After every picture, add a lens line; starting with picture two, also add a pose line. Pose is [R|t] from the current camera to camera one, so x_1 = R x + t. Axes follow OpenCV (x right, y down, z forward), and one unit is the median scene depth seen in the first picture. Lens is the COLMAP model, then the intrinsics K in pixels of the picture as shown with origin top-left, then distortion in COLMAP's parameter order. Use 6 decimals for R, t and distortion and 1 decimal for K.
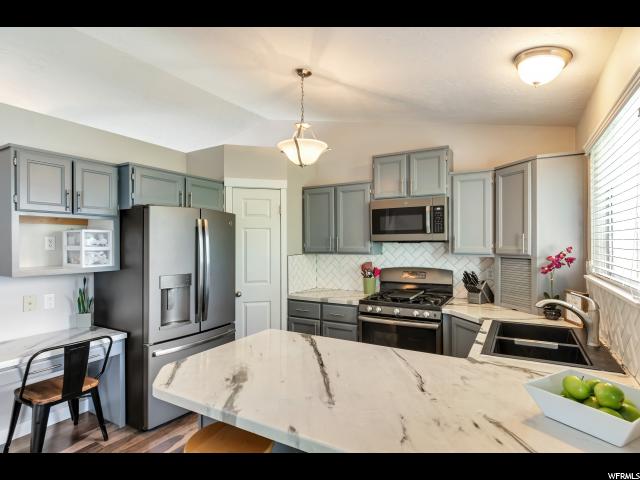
lens RADIAL K [[344.1, 0, 324.8], [0, 344.1, 243.7], [0, 0, 1]] dist [-0.000209, -0.000018]
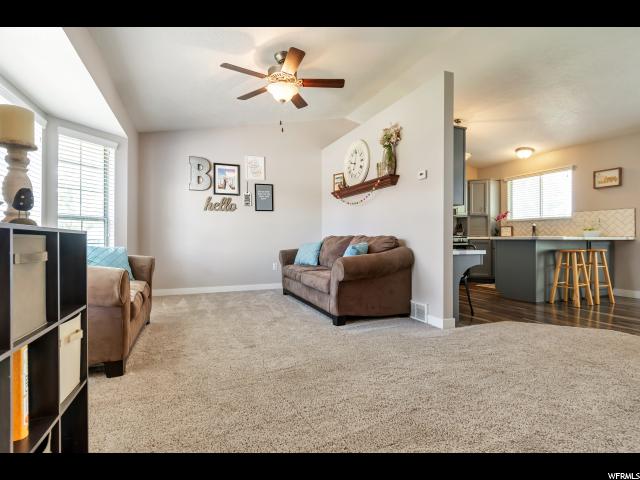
lens RADIAL K [[321.9, 0, 320.0], [0, 321.9, 240.0], [0, 0, 1]] dist [-0.004779, -0.001430]
pose [[0.615210, 0.000775, 0.788363, -1.799884], [-0.002173, 0.999997, 0.000713, 0.188949], [-0.788361, -0.002152, 0.615210, 0.395974]]
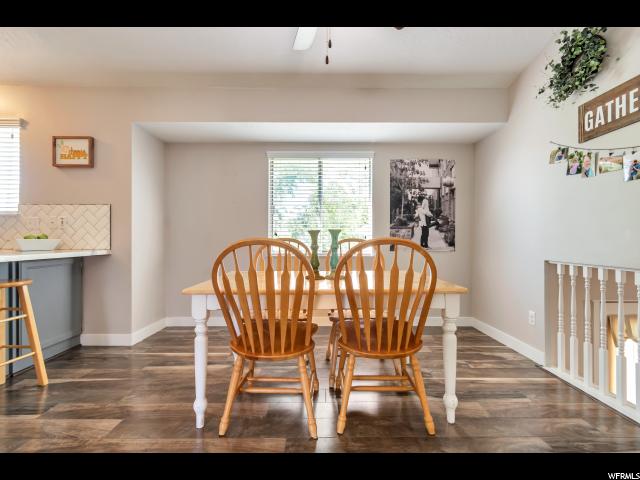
lens RADIAL K [[294.3, 0, 322.7], [0, 294.3, 237.9], [0, 0, 1]] dist [0.002983, -0.000362]
pose [[-0.495240, 0.004789, 0.868743, -0.817398], [0.000445, 0.999986, -0.005259, 0.142938], [-0.868756, -0.002217, -0.495236, 0.048671]]
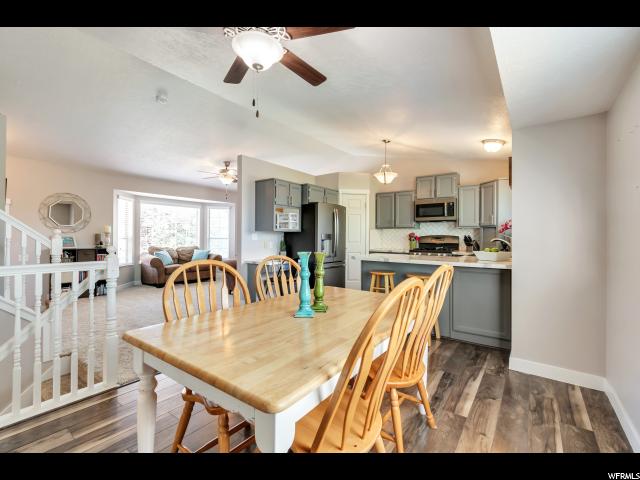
lens RADIAL K [[294.3, 0, 322.7], [0, 294.3, 237.9], [0, 0, 1]] dist [0.002983, -0.000362]
pose [[0.993678, 0.010234, -0.111800, -0.208935], [-0.010430, 0.999945, -0.001172, 0.102168], [0.111781, 0.002330, 0.993730, -0.752766]]
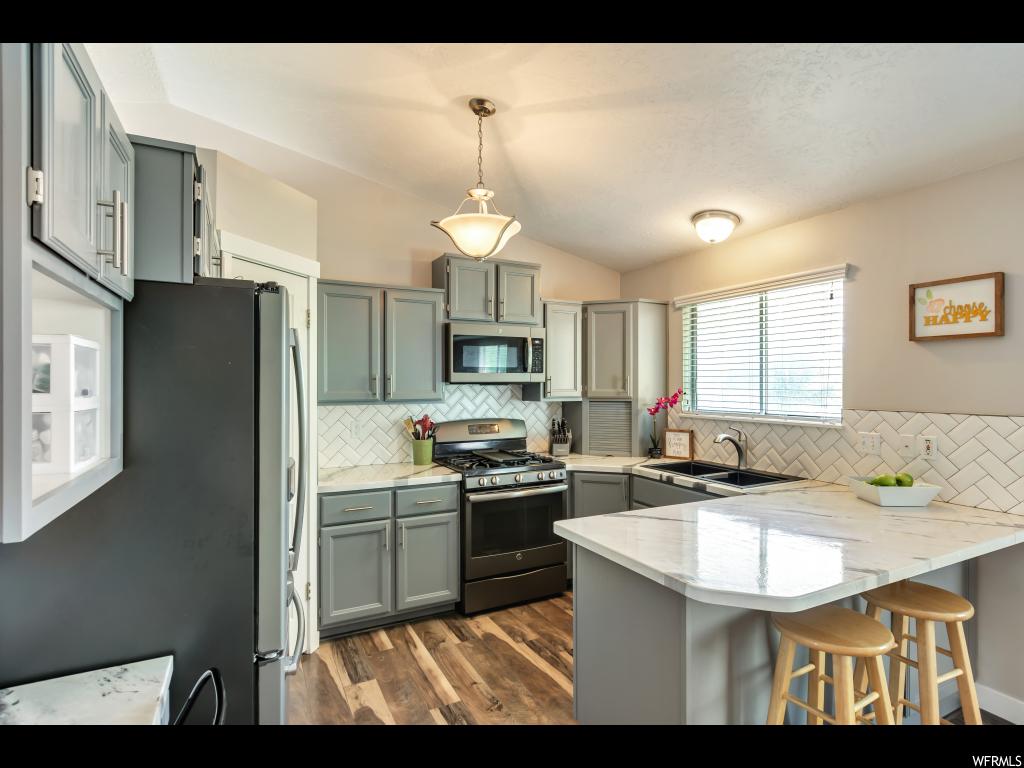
lens RADIAL K [[522.3, 0, 521.4], [0, 522.3, 386.1], [0, 0, 1]] dist [0.003447, 0.000663]
pose [[0.537030, -0.000371, 0.843563, -0.690173], [-0.000099, 1.000000, 0.000503, -0.000640], [-0.843563, -0.000354, 0.537030, 0.375197]]
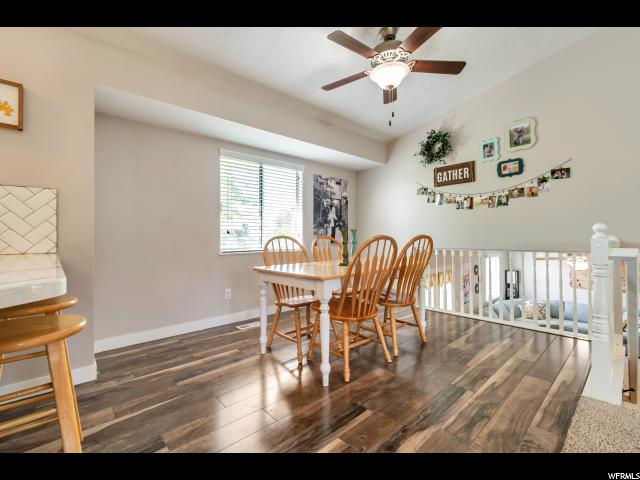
lens RADIAL K [[294.3, 0, 322.7], [0, 294.3, 237.9], [0, 0, 1]] dist [0.002983, -0.000362]
pose [[-0.955746, 0.005439, 0.294144, -0.461287], [0.007467, 0.999955, 0.005771, 0.140769], [-0.294100, 0.007712, -0.955744, 0.583189]]
